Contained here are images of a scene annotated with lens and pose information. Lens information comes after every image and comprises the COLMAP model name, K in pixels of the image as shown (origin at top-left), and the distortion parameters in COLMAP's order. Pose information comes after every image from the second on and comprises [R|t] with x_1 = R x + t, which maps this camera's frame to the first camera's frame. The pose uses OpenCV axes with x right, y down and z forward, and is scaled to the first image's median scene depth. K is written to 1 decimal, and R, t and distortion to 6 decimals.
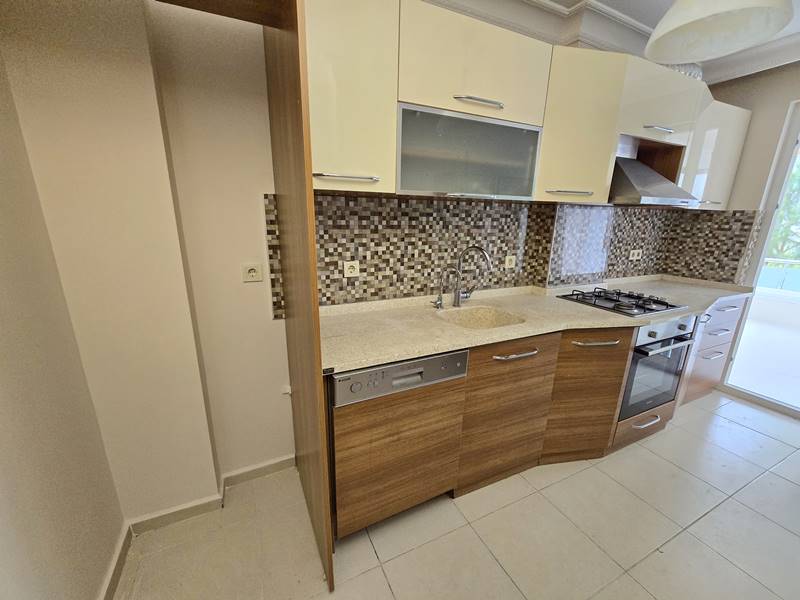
lens RADIAL K [[329.0, 0, 397.8], [0, 329.0, 305.1], [0, 0, 1]] dist [-0.007499, 0.003157]
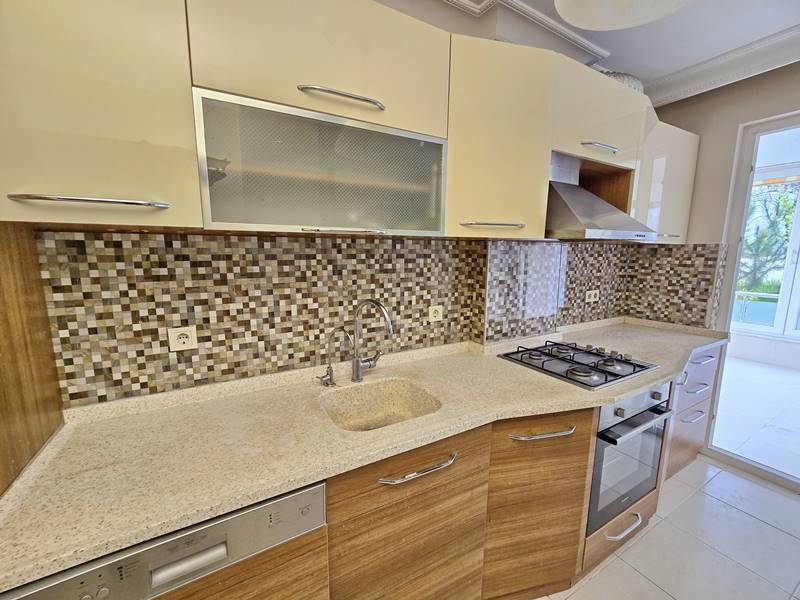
lens RADIAL K [[329.0, 0, 397.8], [0, 329.0, 305.1], [0, 0, 1]] dist [-0.007499, 0.003157]
pose [[0.997188, -0.027547, 0.069689, 0.214910], [0.034852, 0.993767, -0.105885, -0.077712], [-0.066338, 0.108016, 0.991933, 0.252424]]
